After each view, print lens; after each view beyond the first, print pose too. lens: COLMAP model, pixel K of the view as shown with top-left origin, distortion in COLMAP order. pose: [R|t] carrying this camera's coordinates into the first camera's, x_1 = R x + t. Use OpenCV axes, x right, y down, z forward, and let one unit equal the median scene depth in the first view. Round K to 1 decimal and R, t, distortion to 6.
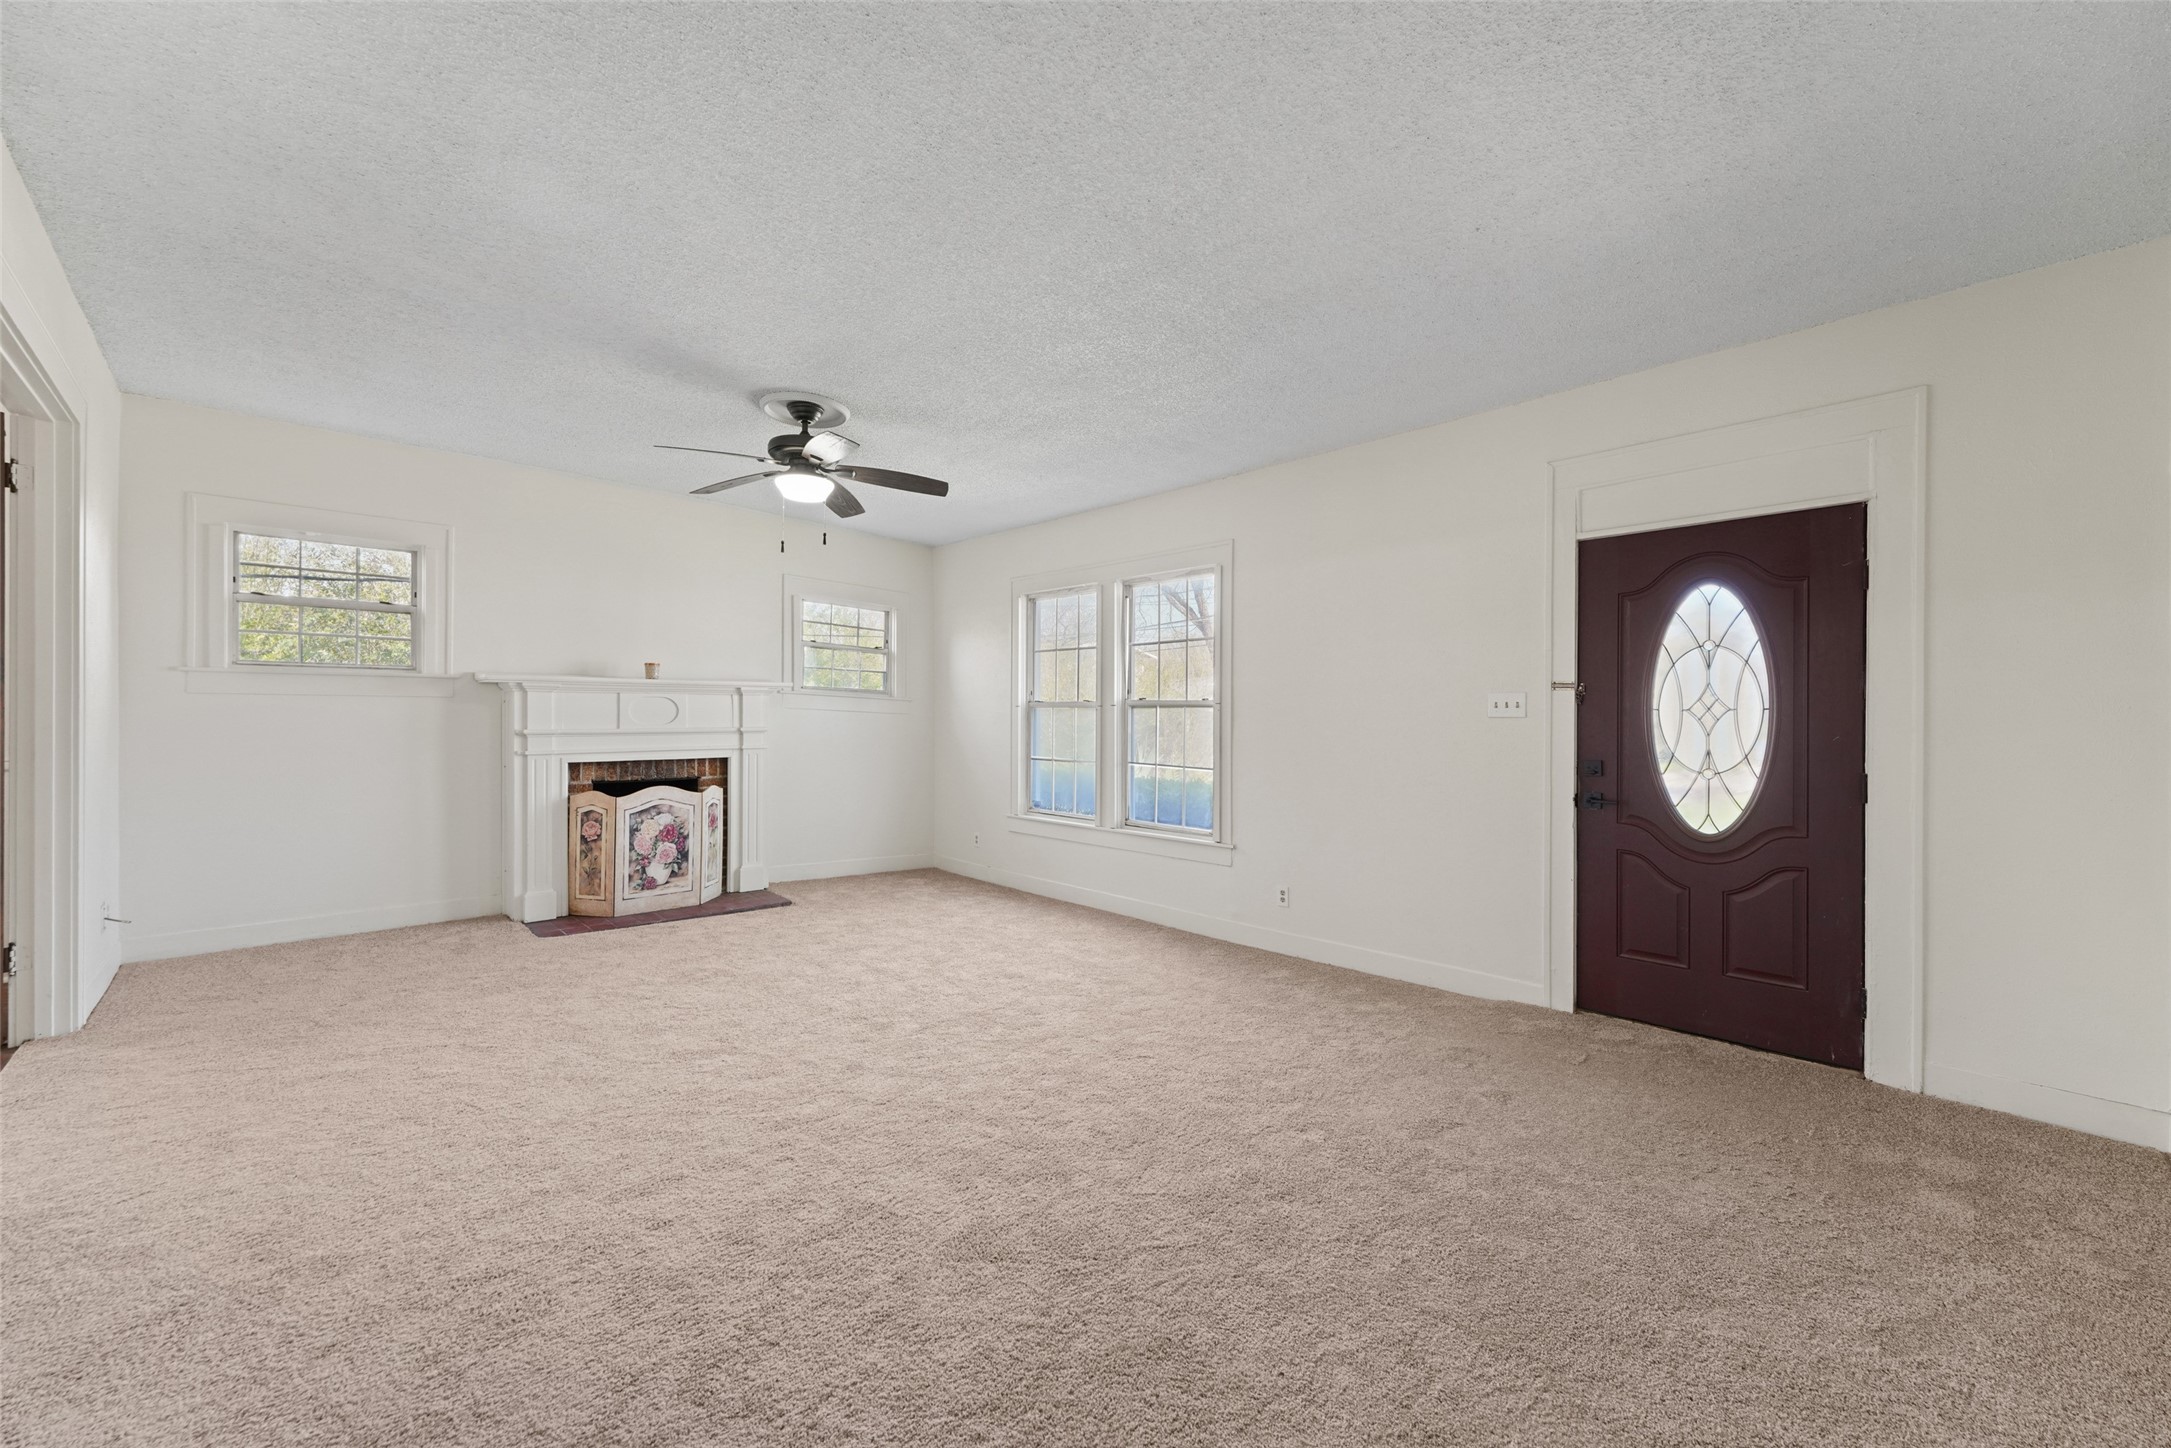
lens RADIAL K [[850.2, 0, 1056.6], [0, 850.2, 713.9], [0, 0, 1]] dist [0.011996, -0.001692]
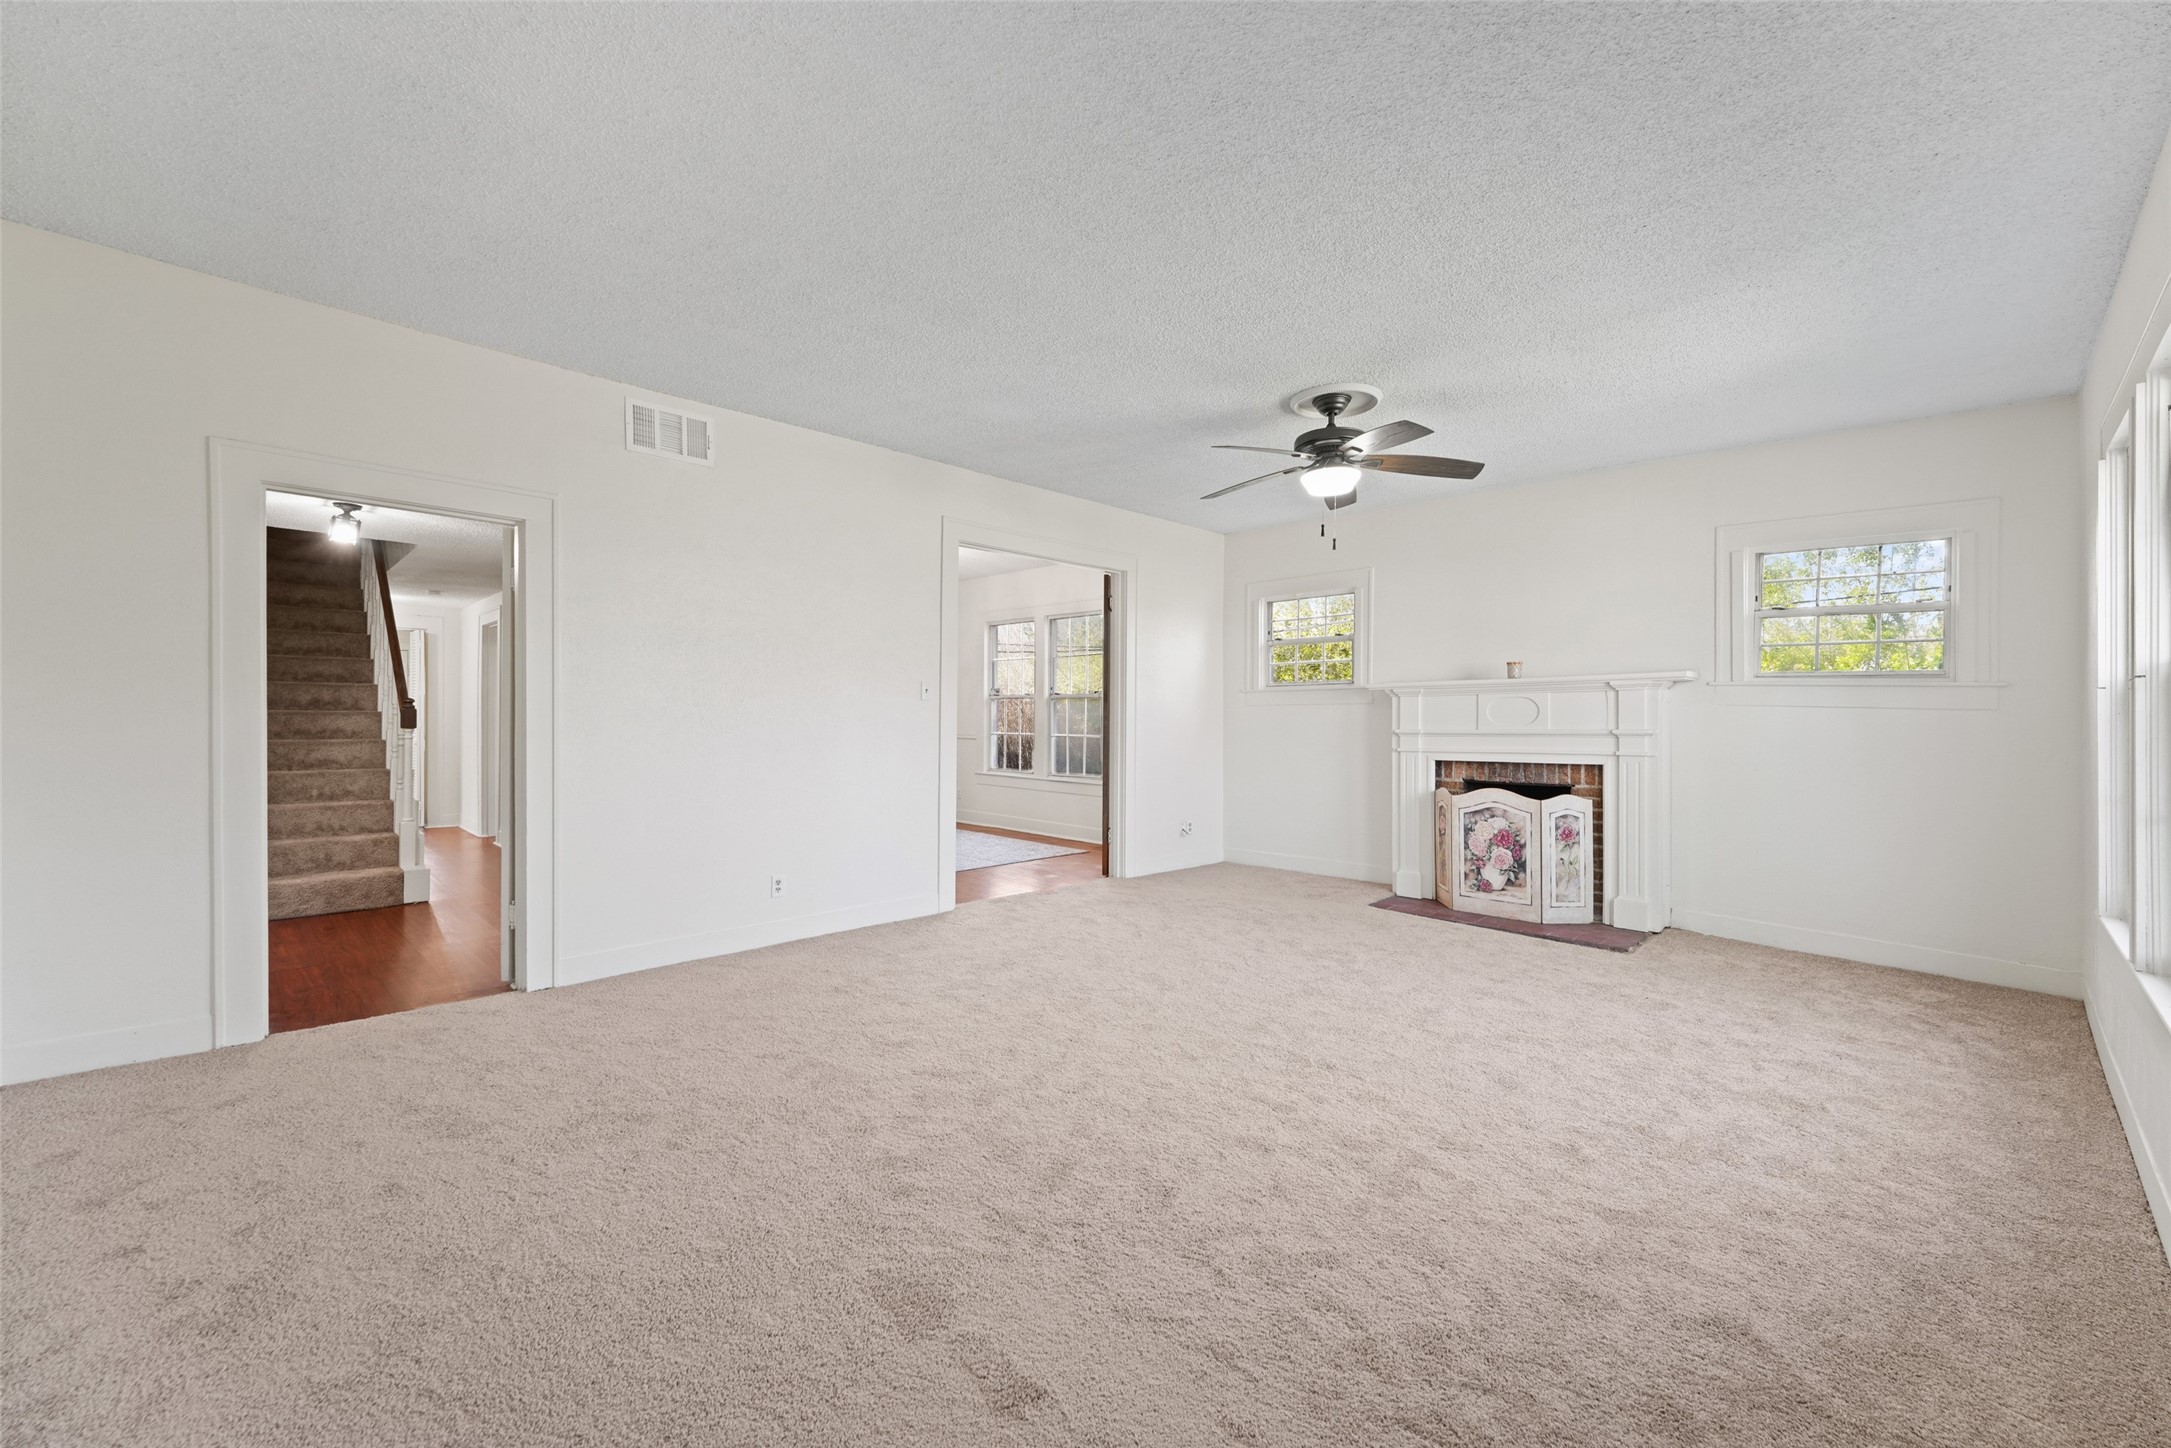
lens RADIAL K [[850.2, 0, 1081.8], [0, 850.2, 718.6], [0, 0, 1]] dist [0.011996, -0.001692]
pose [[0.051550, -0.012192, -0.998596, 0.495937], [0.003331, 0.999922, -0.012036, 0.015158], [0.998665, -0.002706, 0.051587, 0.489614]]
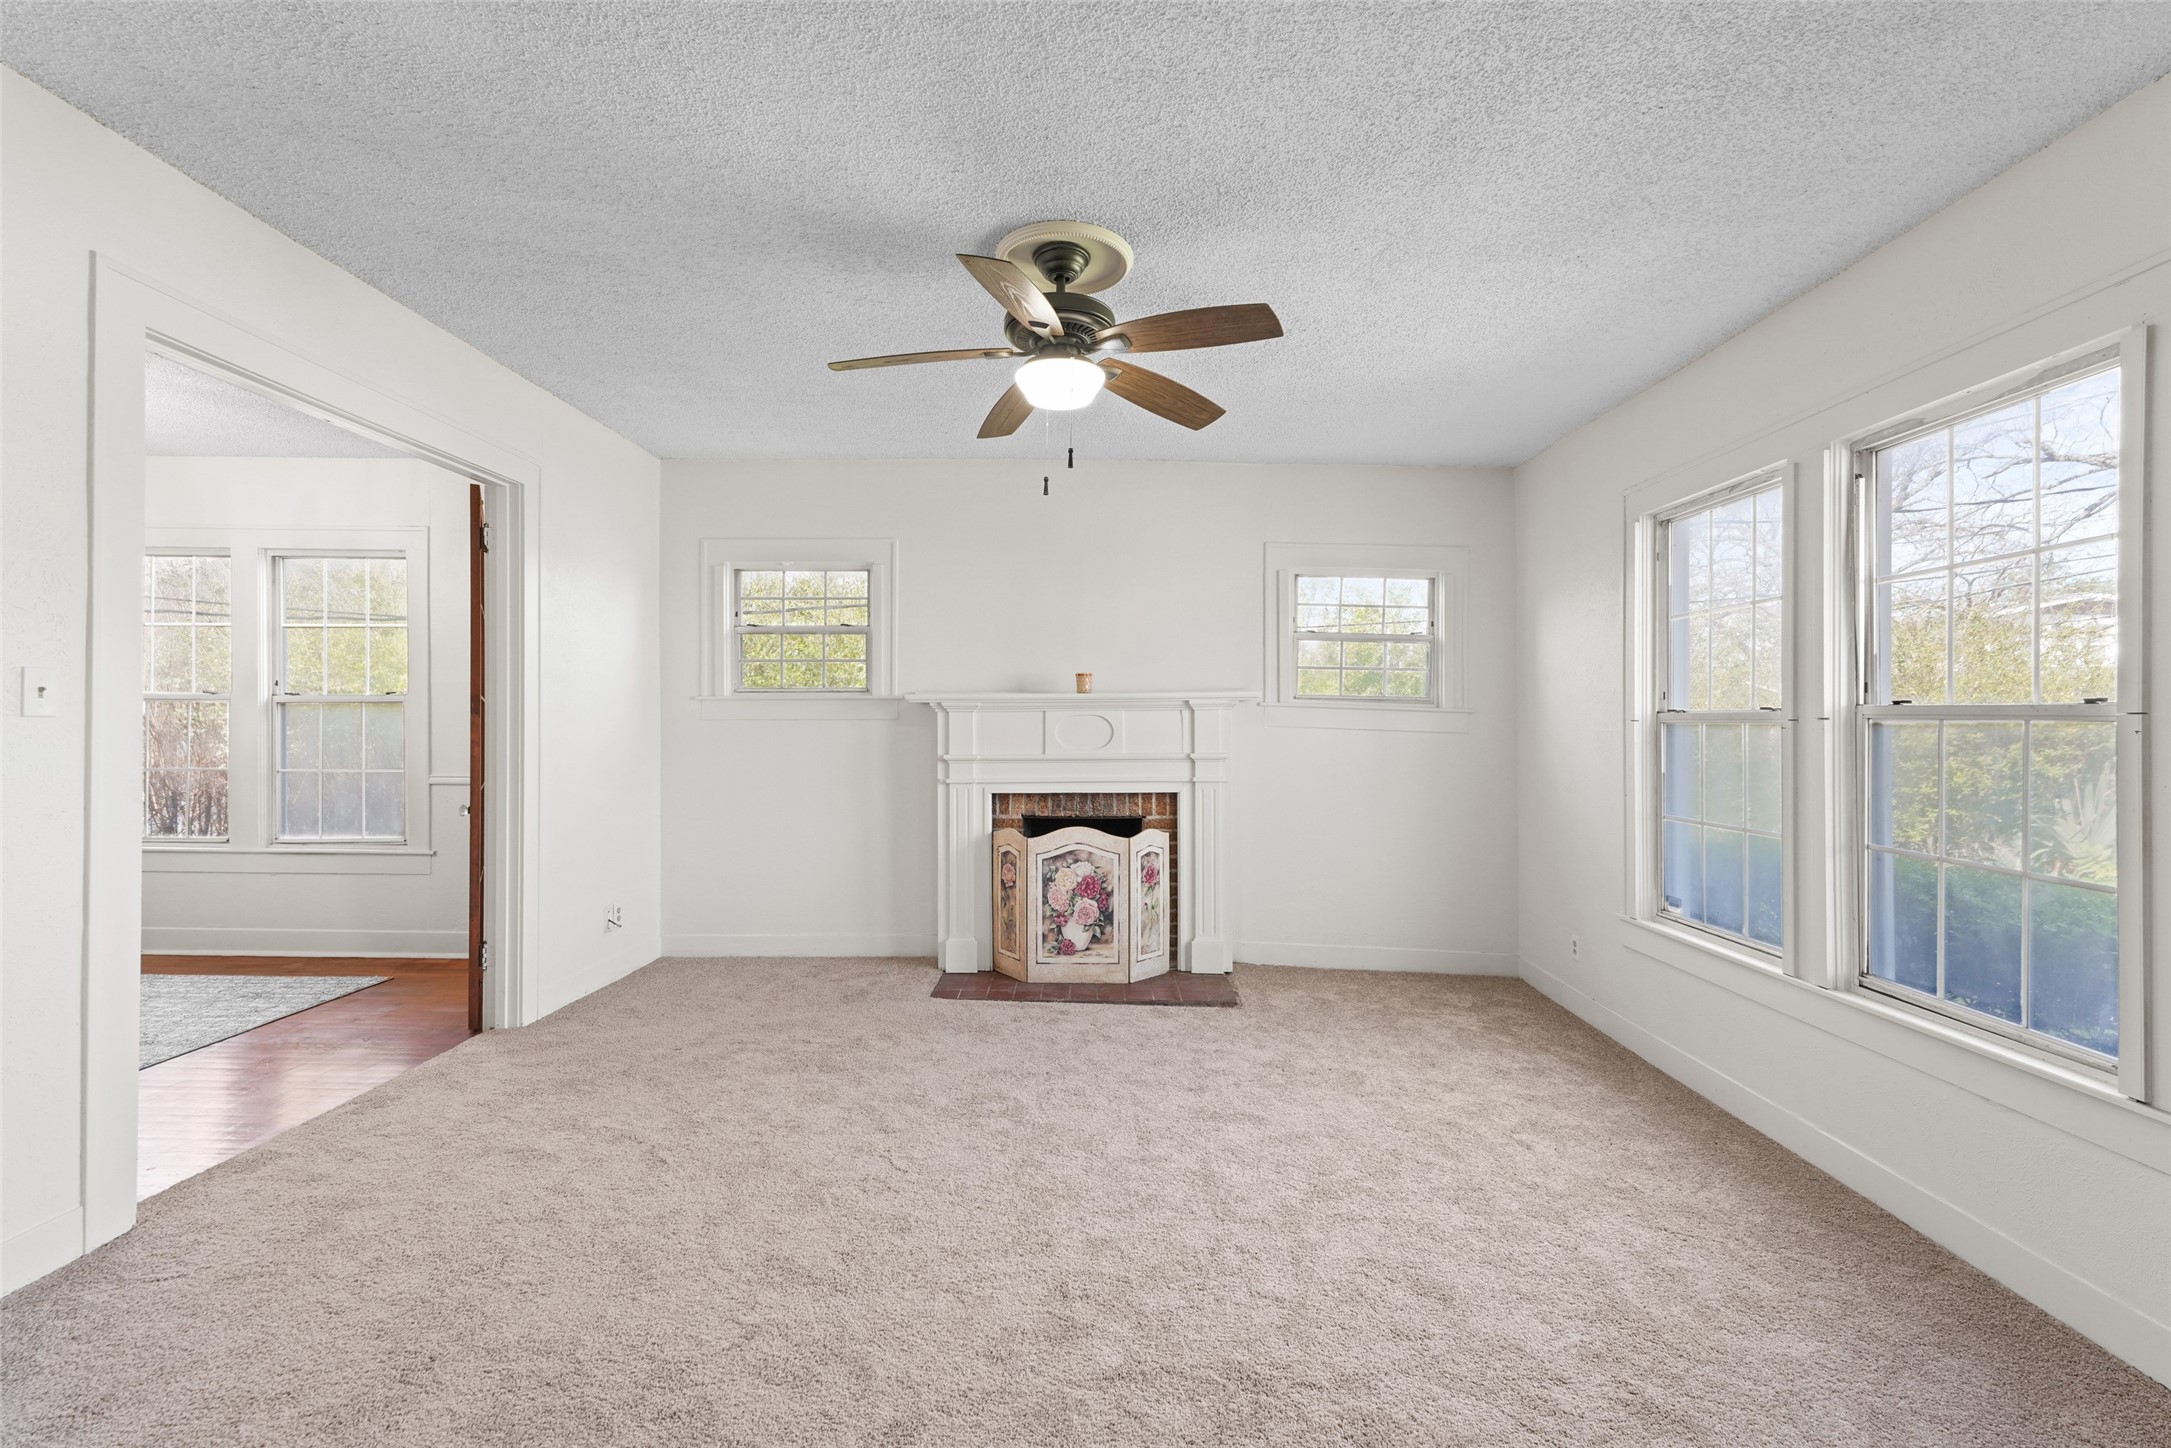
lens RADIAL K [[928.5, 0, 1068.1], [0, 928.5, 726.3], [0, 0, 1]] dist [0.022971, -0.002111]
pose [[0.719138, -0.006298, -0.694839, 0.136286], [0.008495, 0.999964, -0.000272, -0.009708], [0.694815, -0.005707, 0.719166, 0.377102]]
